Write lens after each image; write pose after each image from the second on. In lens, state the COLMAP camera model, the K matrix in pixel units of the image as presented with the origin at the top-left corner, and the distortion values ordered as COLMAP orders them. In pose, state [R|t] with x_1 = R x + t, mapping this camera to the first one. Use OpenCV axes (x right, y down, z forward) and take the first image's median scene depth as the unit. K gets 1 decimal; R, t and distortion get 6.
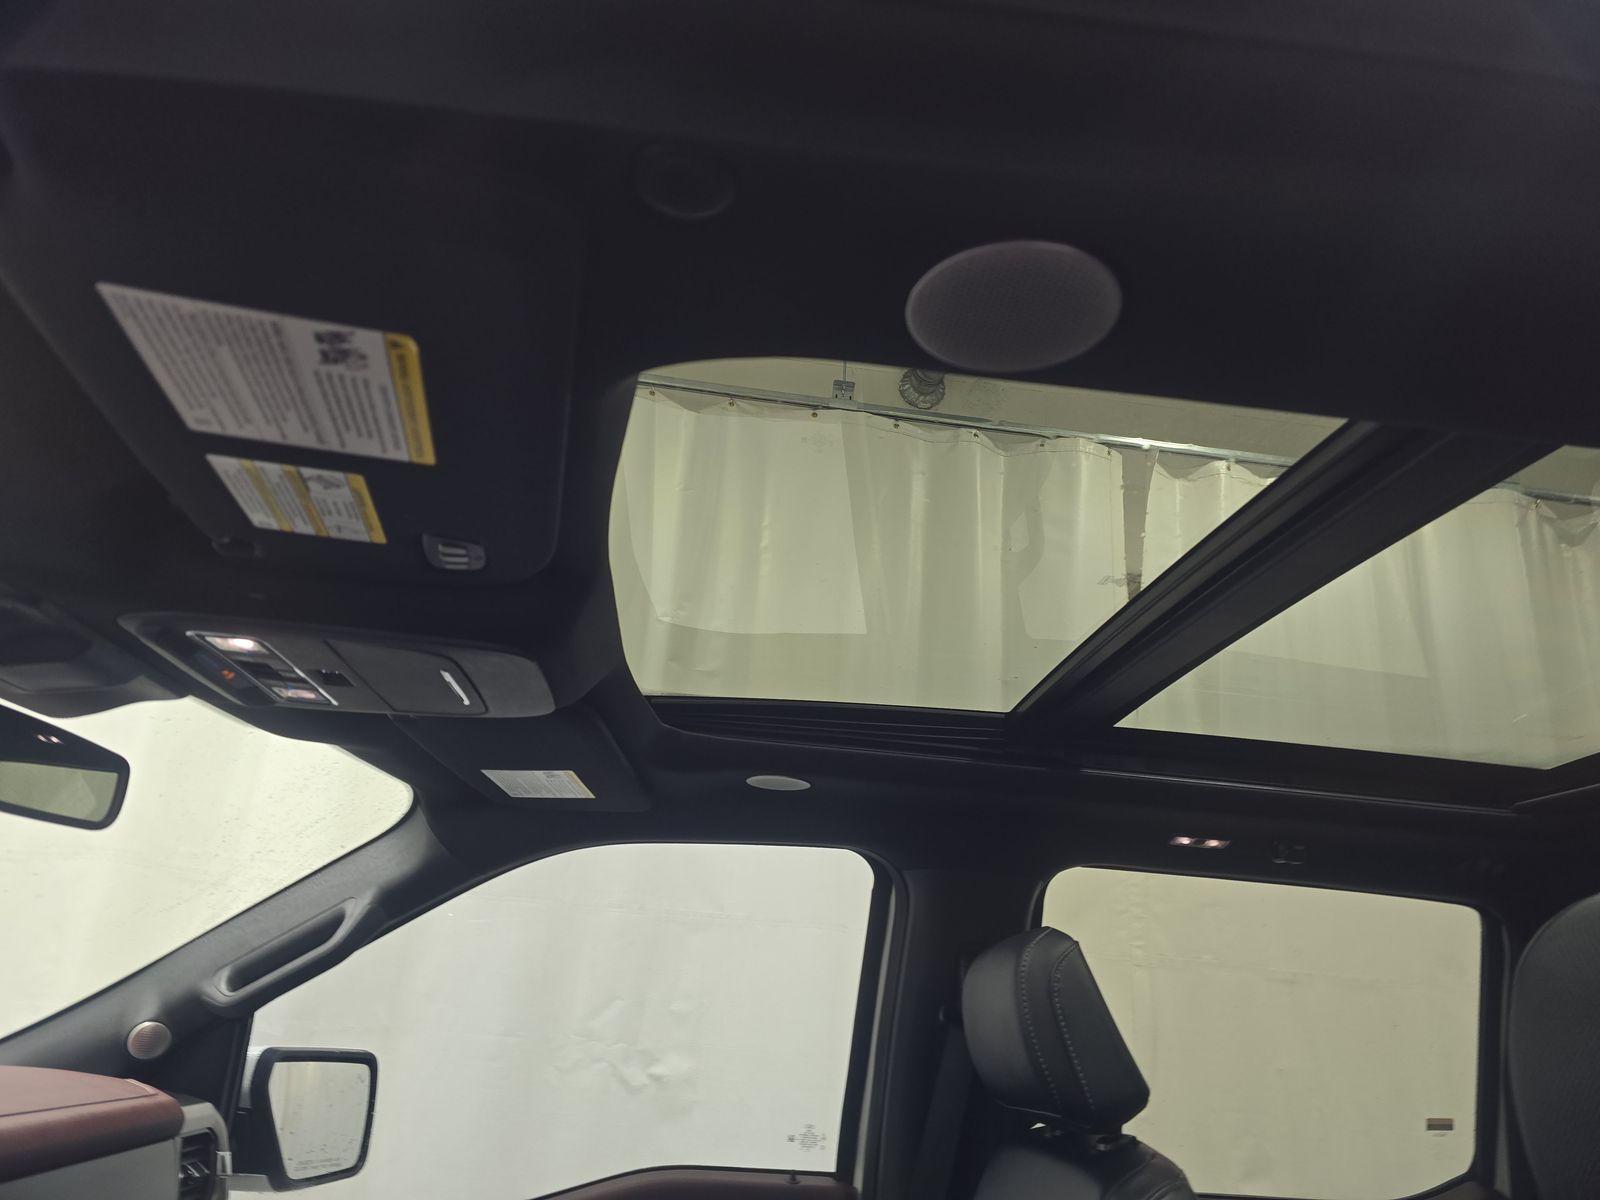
lens RADIAL K [[1062.4, 0, 801.4], [0, 1062.4, 597.2], [0, 0, 1]] dist [0.050877, -0.044602]
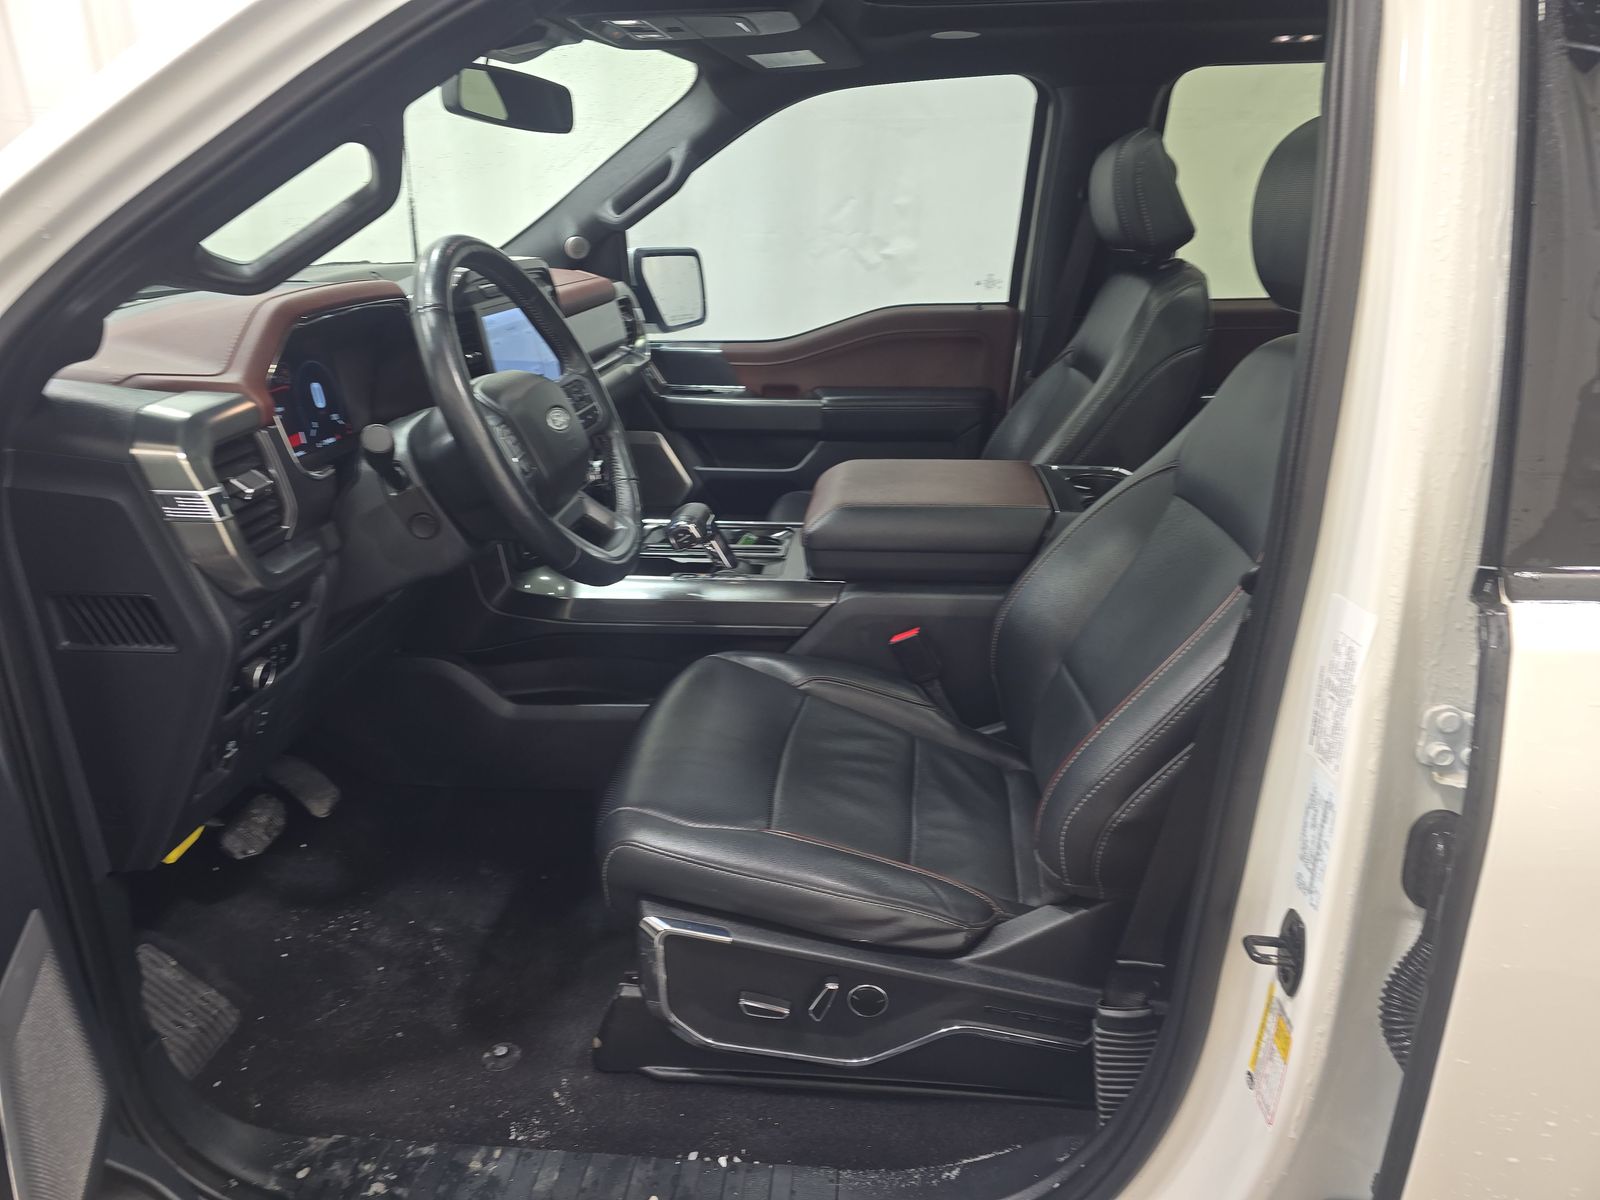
lens RADIAL K [[1062.4, 0, 804.8], [0, 1062.4, 606.1], [0, 0, 1]] dist [0.050877, -0.044602]
pose [[0.978208, -0.001282, -0.207625, 0.067363], [0.139660, 0.744016, 0.653403, -0.184932], [0.153639, -0.668161, 0.727981, -0.463059]]
